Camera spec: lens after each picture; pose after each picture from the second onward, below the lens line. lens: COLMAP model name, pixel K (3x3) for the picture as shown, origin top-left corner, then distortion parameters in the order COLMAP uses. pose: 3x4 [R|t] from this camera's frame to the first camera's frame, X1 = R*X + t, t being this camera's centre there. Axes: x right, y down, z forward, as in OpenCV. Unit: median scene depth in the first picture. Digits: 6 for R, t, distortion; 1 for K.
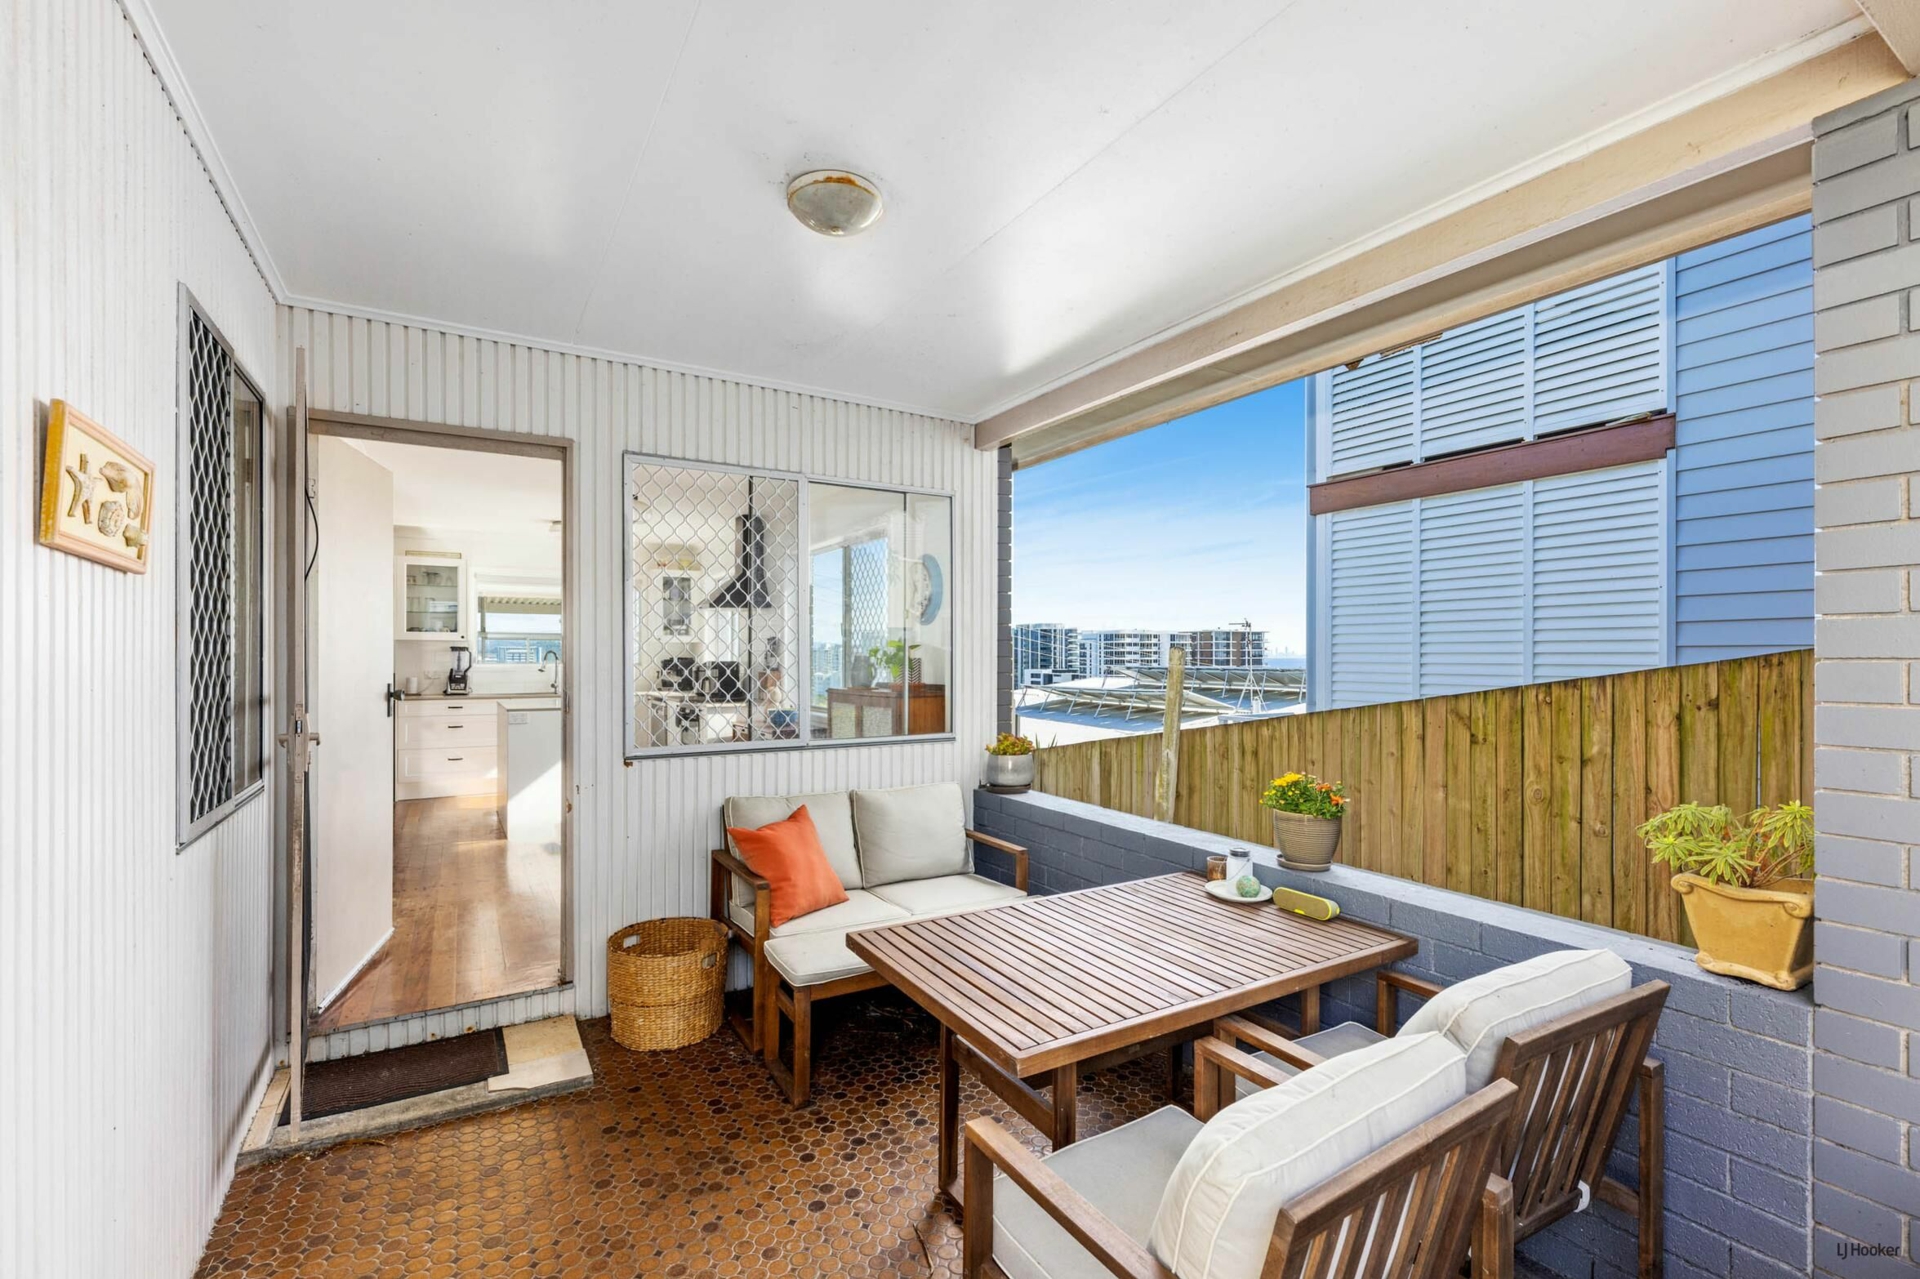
lens RADIAL K [[866.7, 0, 967.6], [0, 866.7, 651.0], [0, 0, 1]] dist [0.004692, 0.000127]
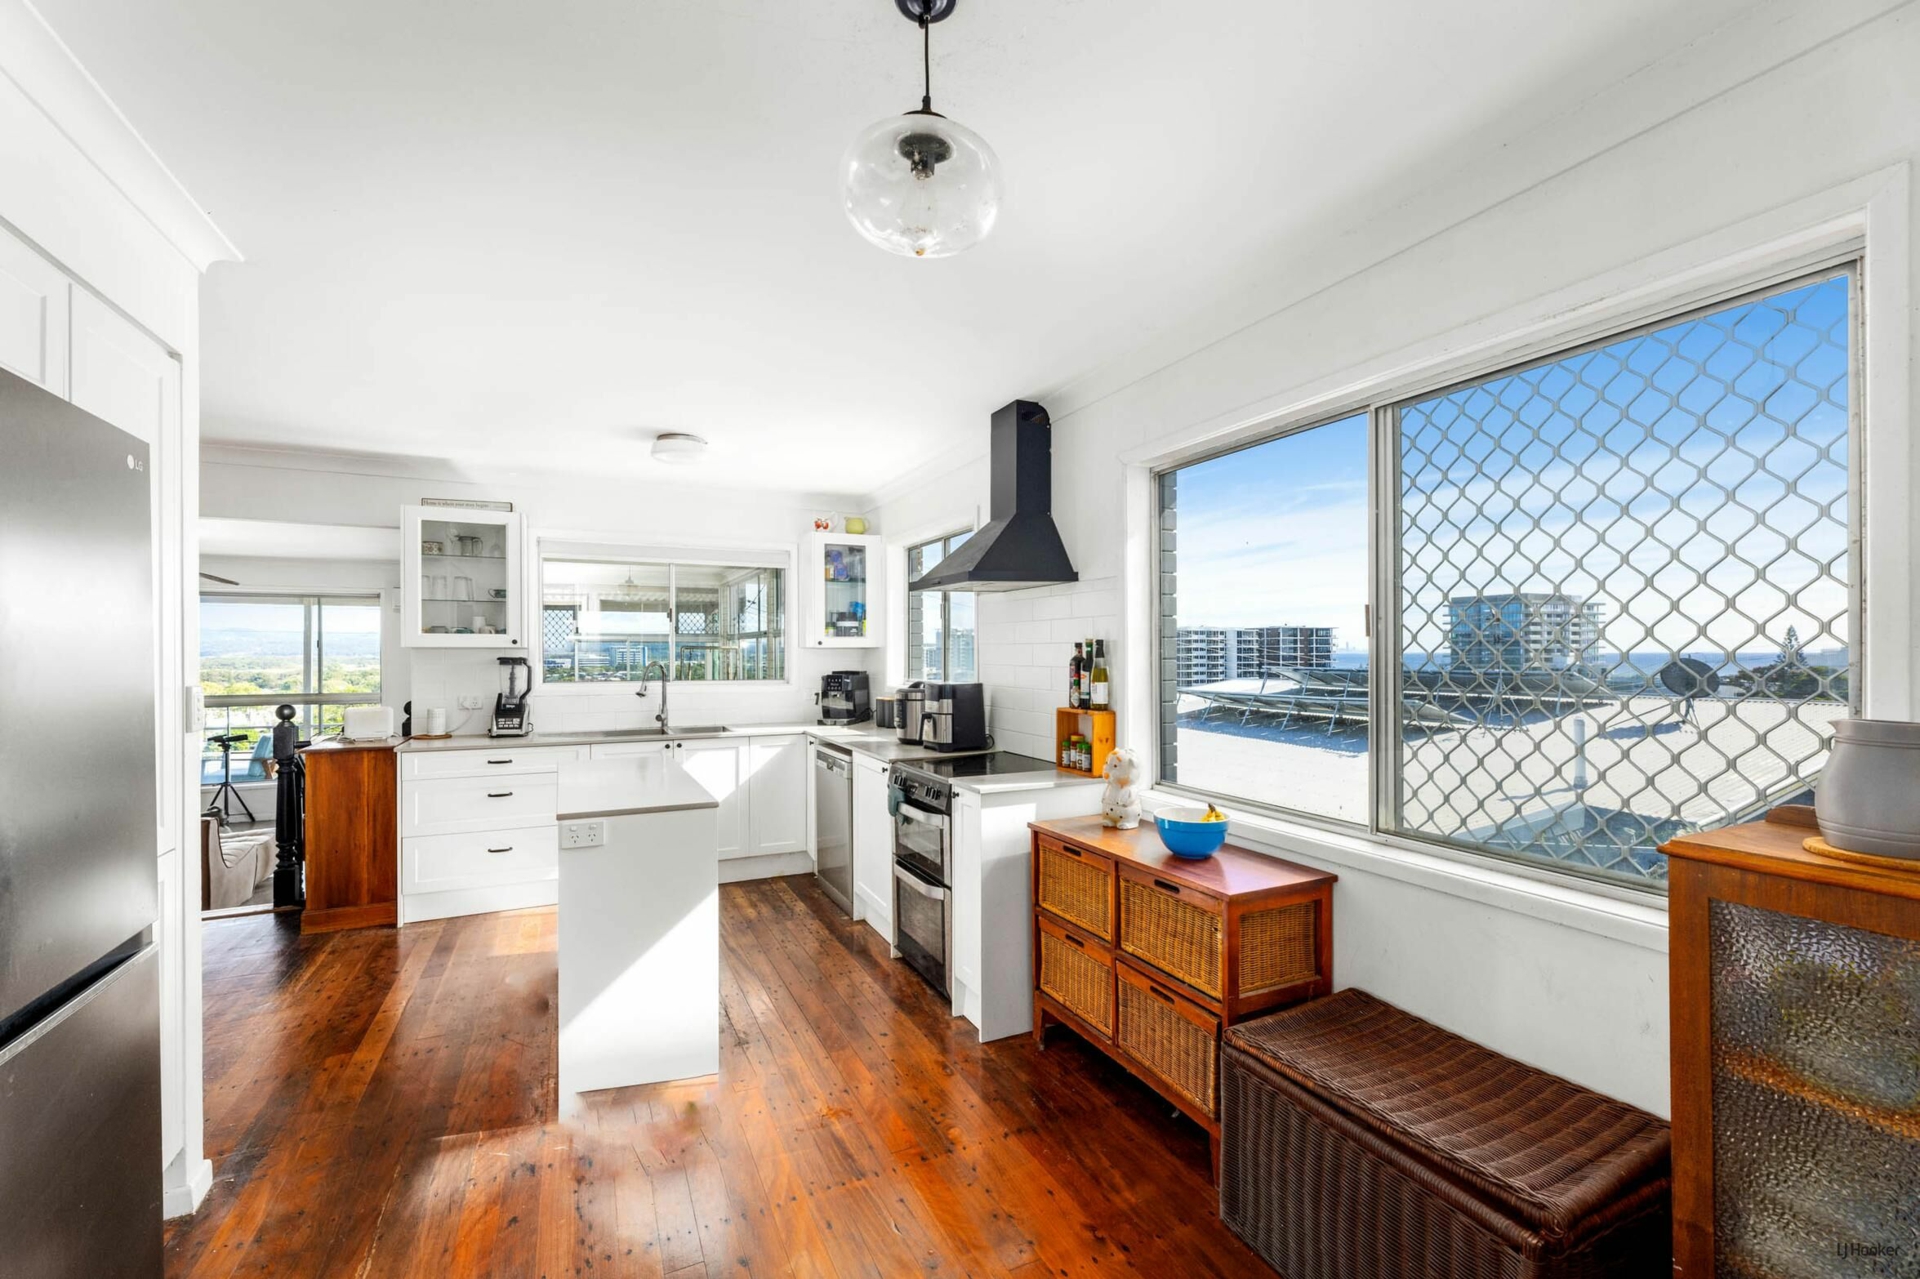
lens RADIAL K [[800.1, 0, 953.5], [0, 800.1, 645.6], [0, 0, 1]] dist [-0.001301, 0.000033]
pose [[0.995859, -0.002969, -0.090858, -0.202674], [0.002742, 0.999993, -0.002631, -0.009989], [0.090865, 0.002371, 0.995860, 0.421324]]
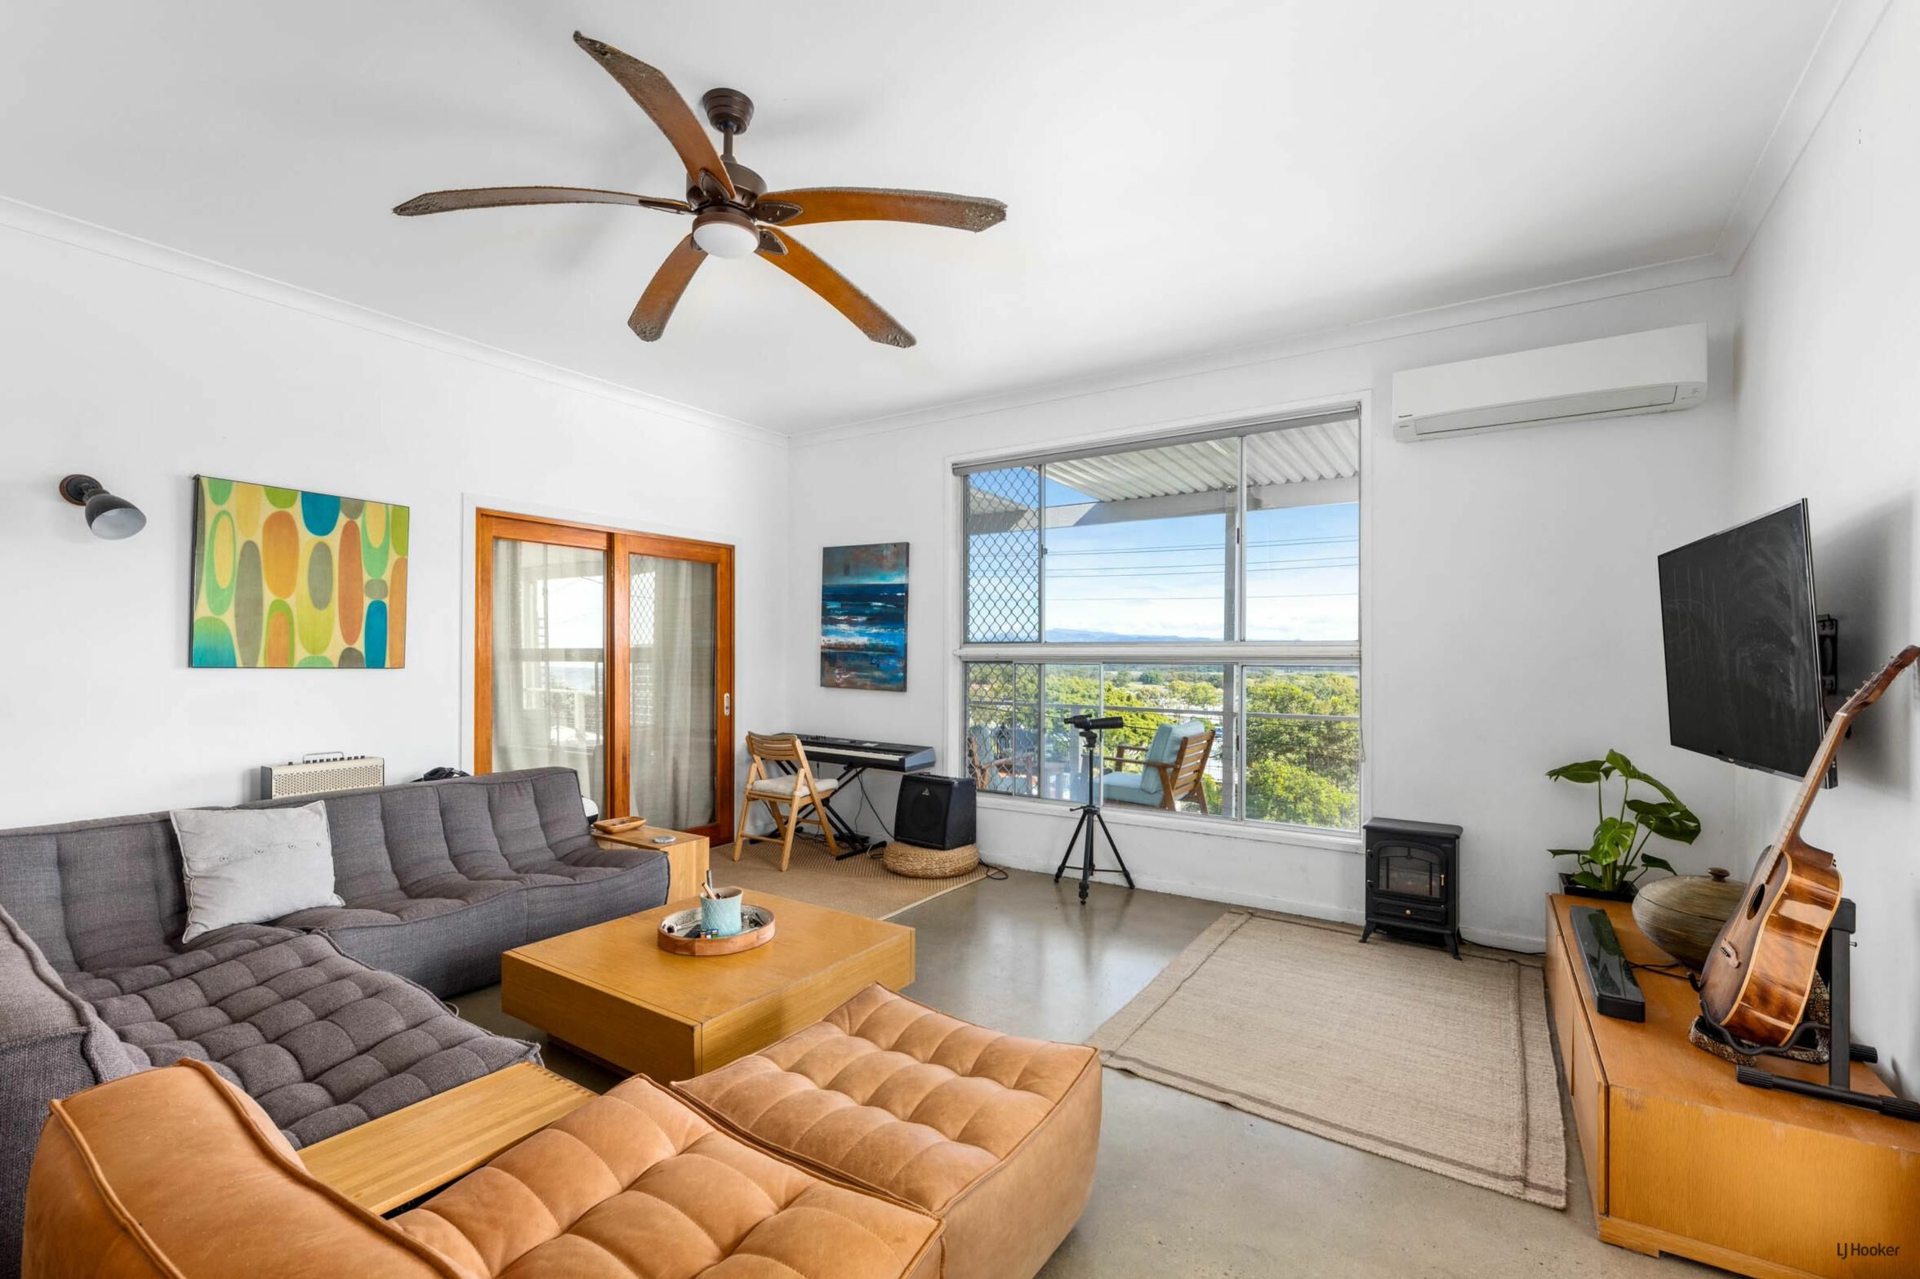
lens RADIAL K [[811.5, 0, 959.7], [0, 811.5, 653.7], [0, 0, 1]] dist [-0.001209, -0.000242]
pose [[0.443116, -0.001098, -0.896464, -0.435808], [-0.004038, 0.999987, -0.003221, 0.018440], [0.896455, 0.005047, 0.443105, 0.671637]]
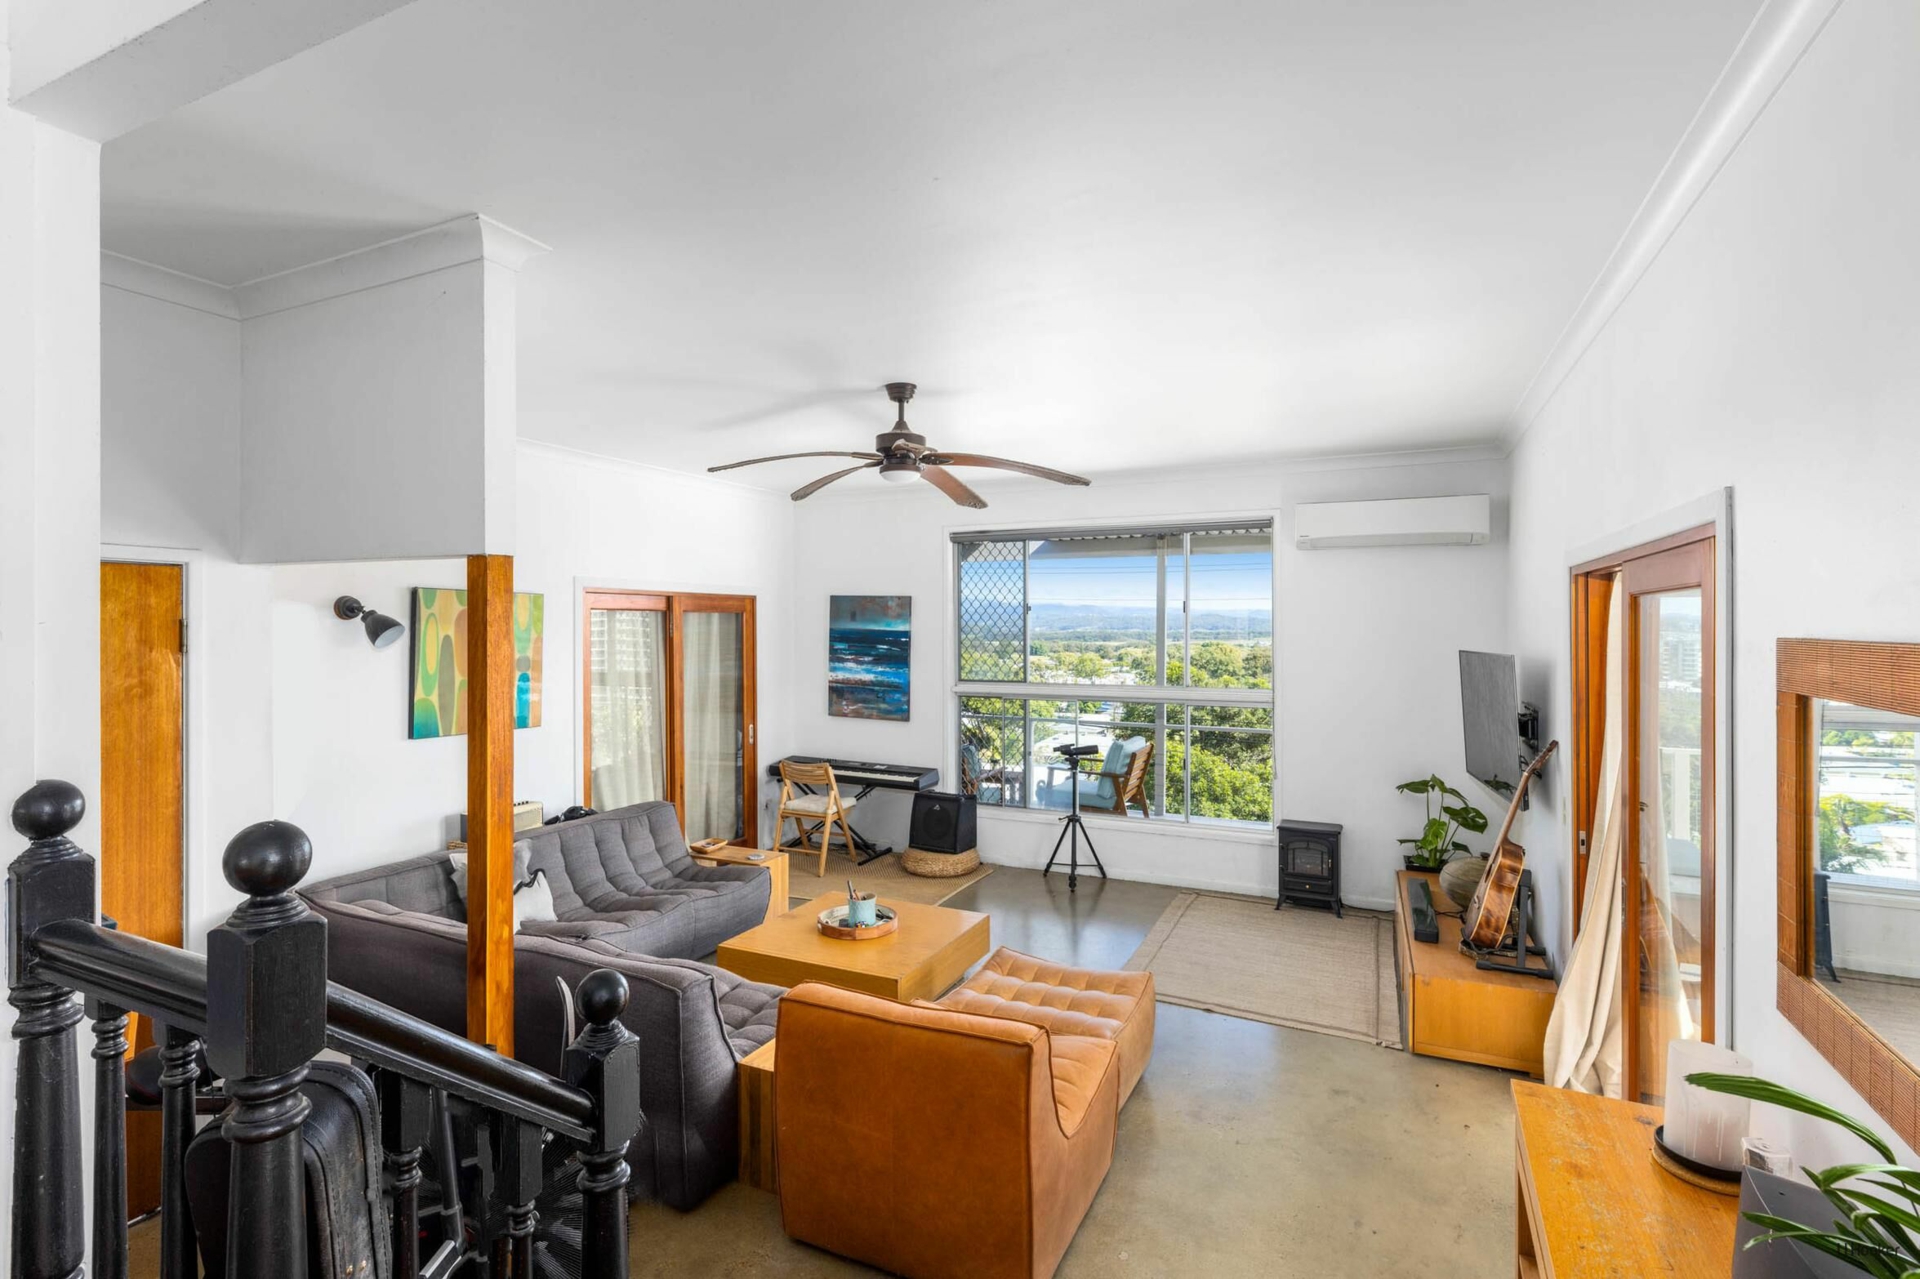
lens RADIAL K [[894.7, 0, 956.2], [0, 894.7, 625.3], [0, 0, 1]] dist [0.001034, 0.000324]
pose [[0.568051, 0.000053, -0.822993, -0.384565], [0.000676, 1.000000, 0.000531, -0.007476], [0.822993, -0.000858, 0.568051, 0.590740]]
